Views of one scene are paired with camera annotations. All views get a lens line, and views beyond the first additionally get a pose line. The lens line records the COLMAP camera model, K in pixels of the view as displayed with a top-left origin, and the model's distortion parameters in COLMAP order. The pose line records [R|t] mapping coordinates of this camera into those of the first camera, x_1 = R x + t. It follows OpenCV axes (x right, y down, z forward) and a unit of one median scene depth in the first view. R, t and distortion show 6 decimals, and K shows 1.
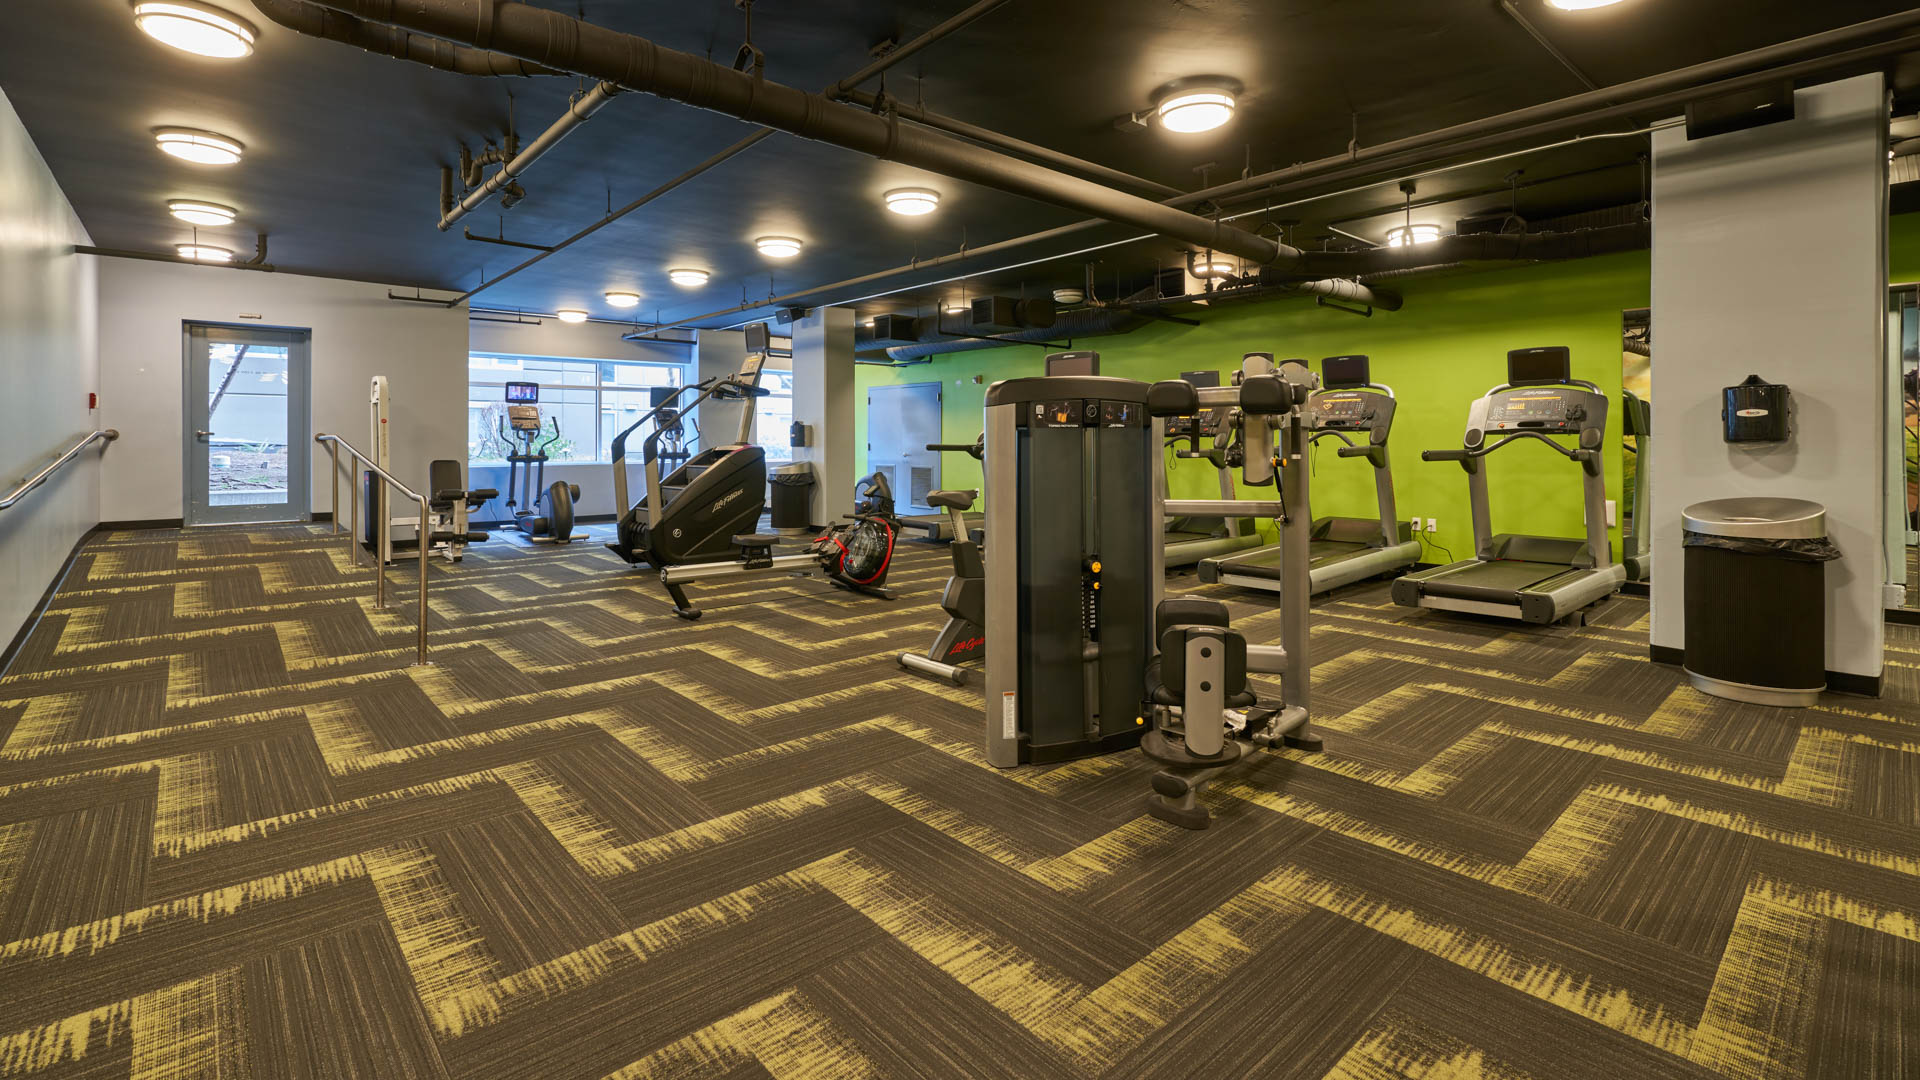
lens RADIAL K [[873.8, 0, 958.9], [0, 873.8, 516.9], [0, 0, 1]] dist [0.003824, -0.000192]
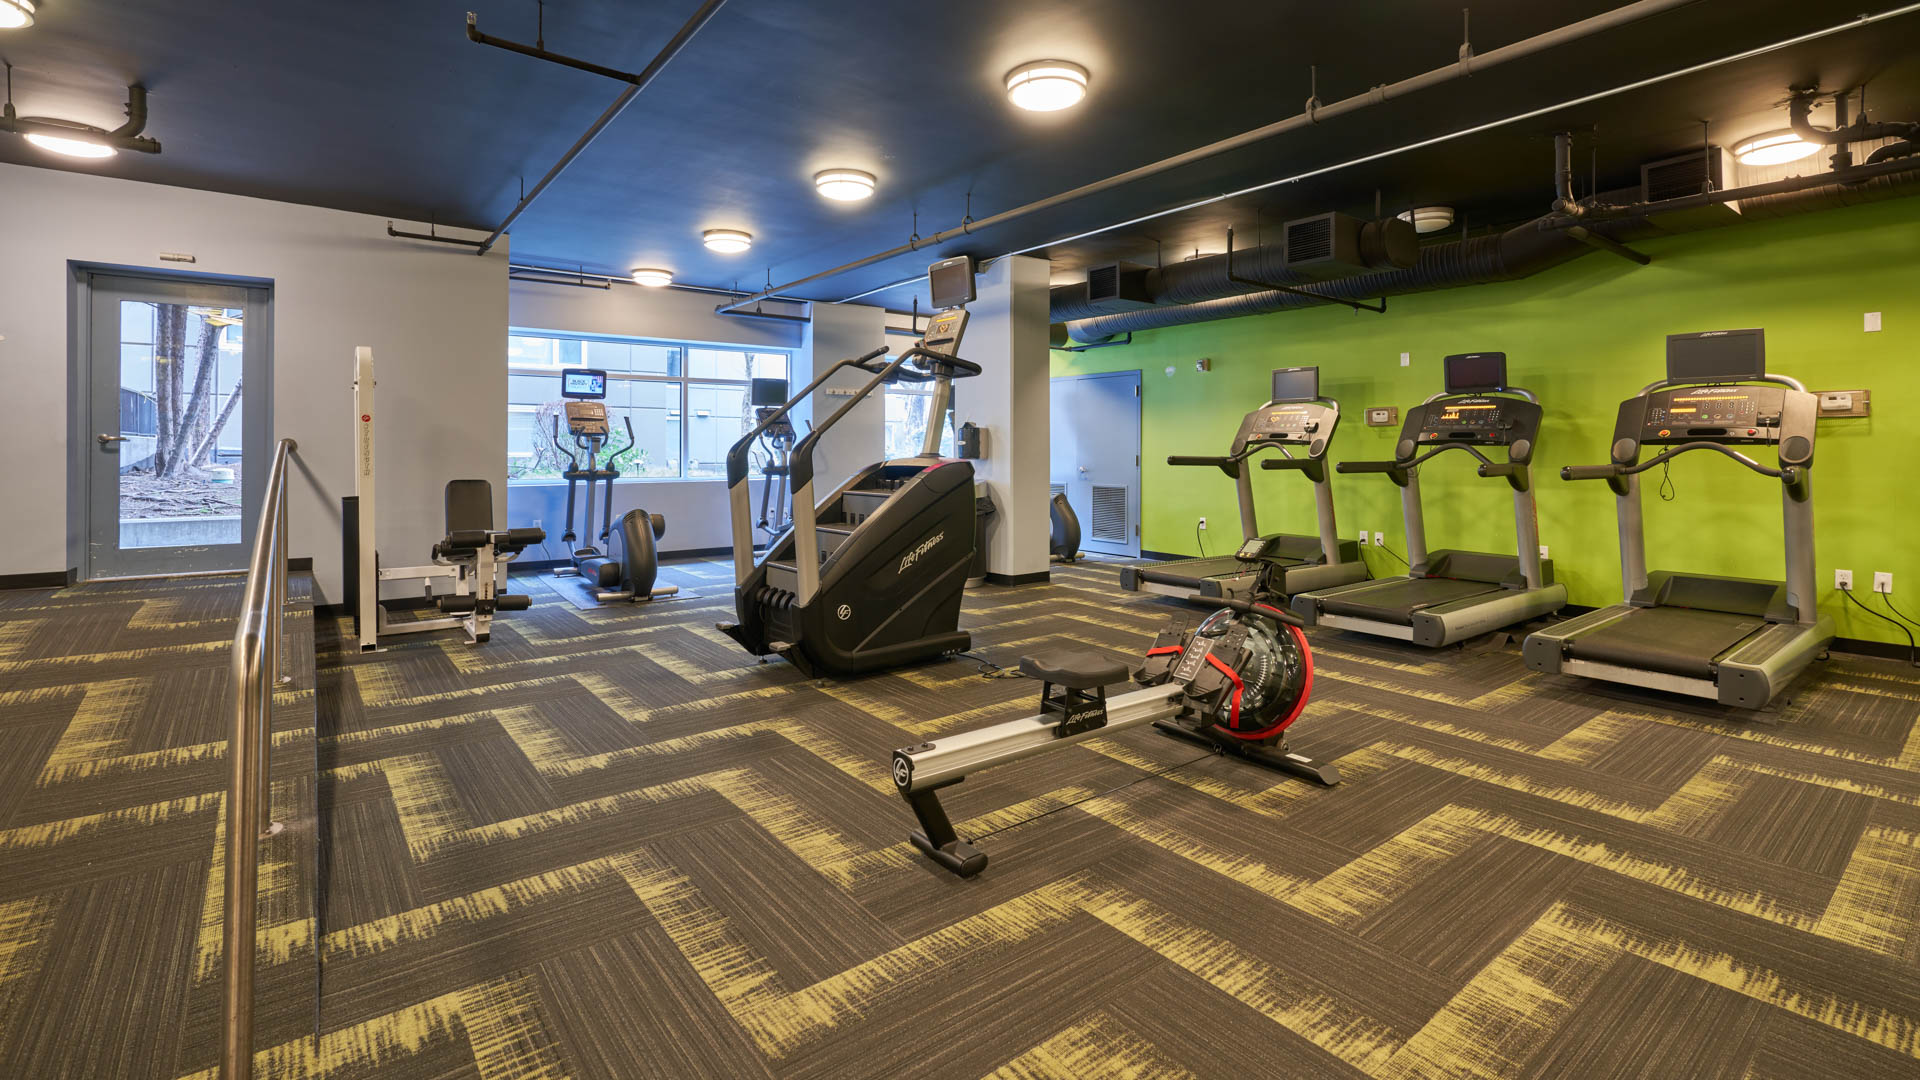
lens RADIAL K [[873.8, 0, 957.0], [0, 873.8, 537.5], [0, 0, 1]] dist [0.003824, -0.000192]
pose [[0.997959, 0.007370, -0.063436, -0.163324], [-0.006564, 0.999895, 0.012914, -0.029289], [0.063524, -0.012471, 0.997902, 0.333976]]
